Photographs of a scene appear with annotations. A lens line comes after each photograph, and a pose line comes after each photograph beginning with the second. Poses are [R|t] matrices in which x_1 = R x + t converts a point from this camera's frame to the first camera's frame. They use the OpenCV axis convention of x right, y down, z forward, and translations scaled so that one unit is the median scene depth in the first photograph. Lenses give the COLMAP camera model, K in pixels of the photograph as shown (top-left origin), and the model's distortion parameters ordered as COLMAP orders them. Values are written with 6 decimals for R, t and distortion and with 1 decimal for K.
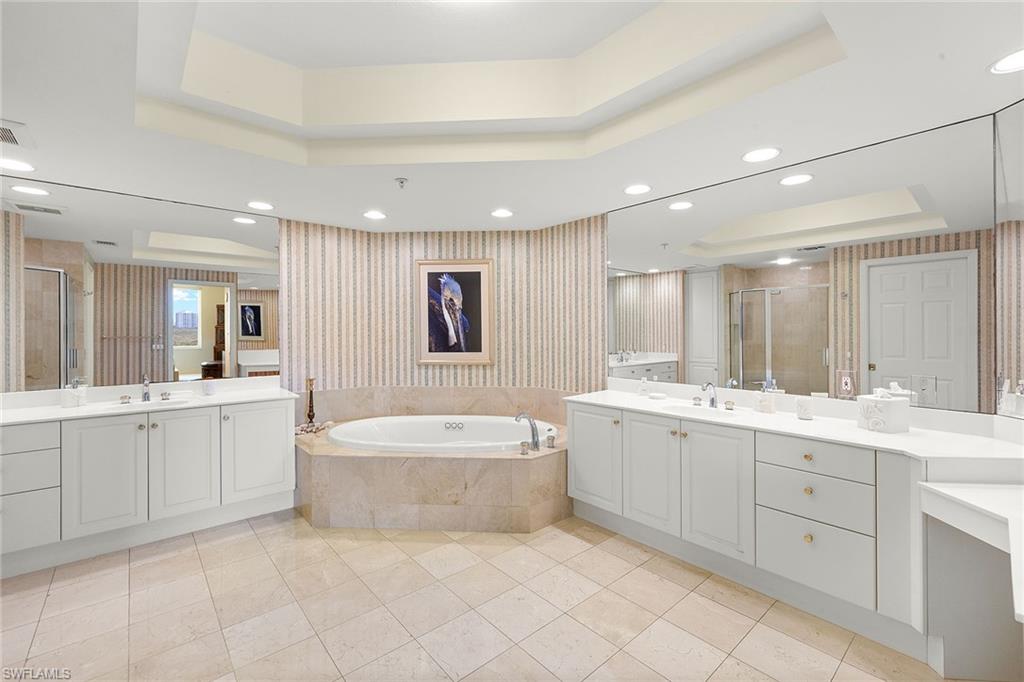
lens RADIAL K [[433.5, 0, 512.5], [0, 433.5, 335.6], [0, 0, 1]] dist [0.004663, 0.000243]
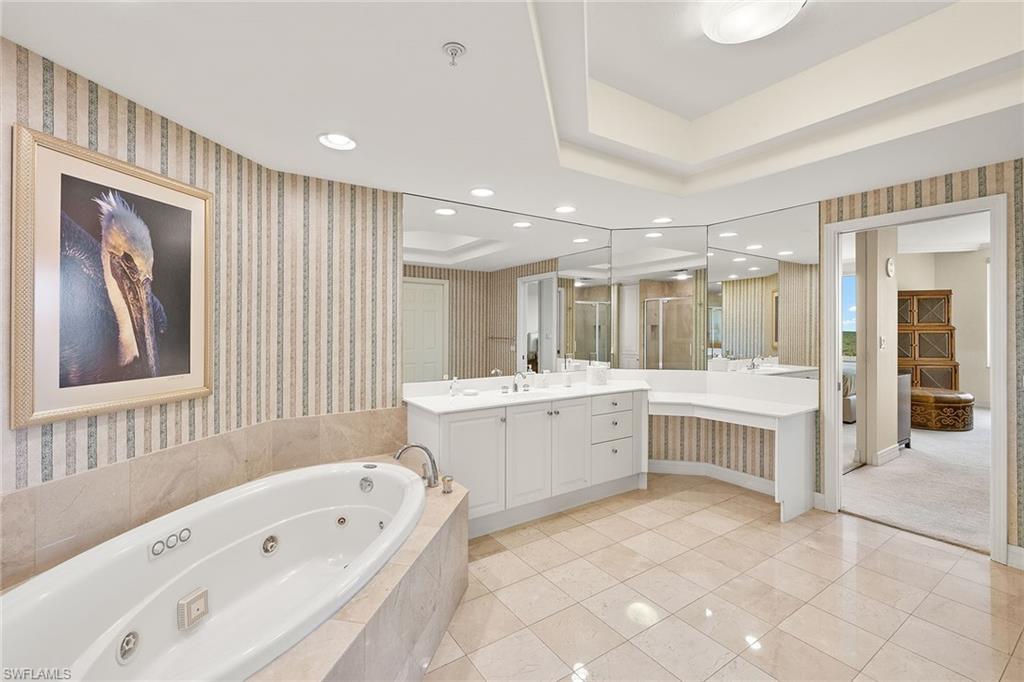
lens RADIAL K [[440.1, 0, 512.4], [0, 440.1, 332.6], [0, 0, 1]] dist [0.010372, -0.000223]
pose [[0.128311, -0.004678, 0.991723, -0.543512], [0.012827, 0.999913, 0.003057, -0.005378], [-0.991651, 0.012329, 0.128359, 0.587398]]
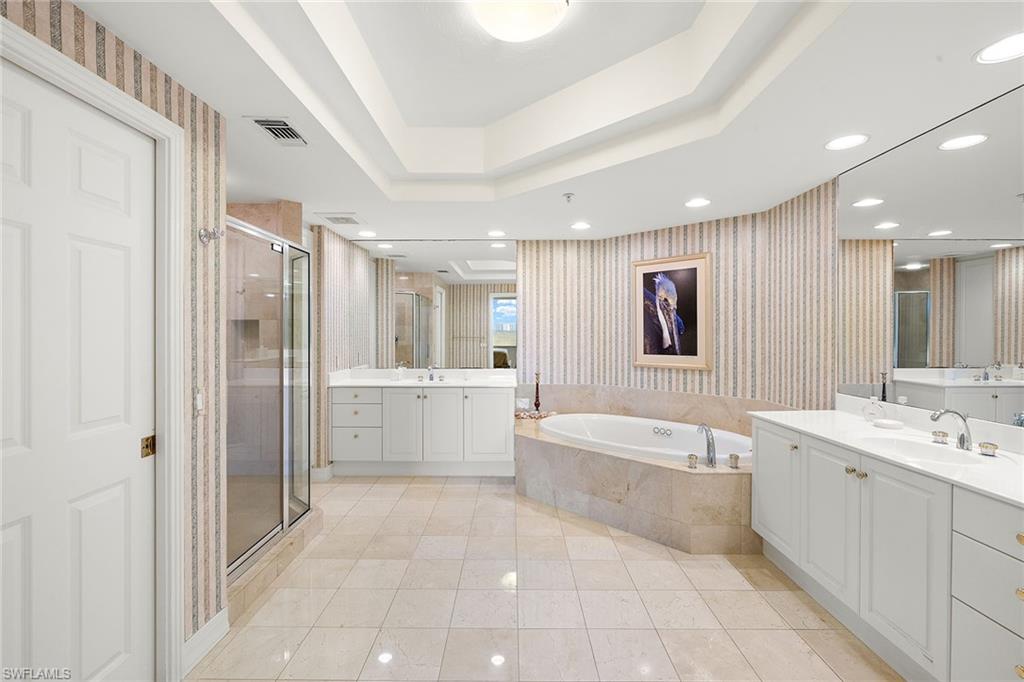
lens RADIAL K [[457.0, 0, 514.4], [0, 457.0, 343.7], [0, 0, 1]] dist [-0.000737, 0.000307]
pose [[0.752334, 0.016134, -0.658584, 0.280827], [-0.008173, 0.999852, 0.015159, 0.000986], [0.658731, -0.006022, 0.752355, 0.025340]]
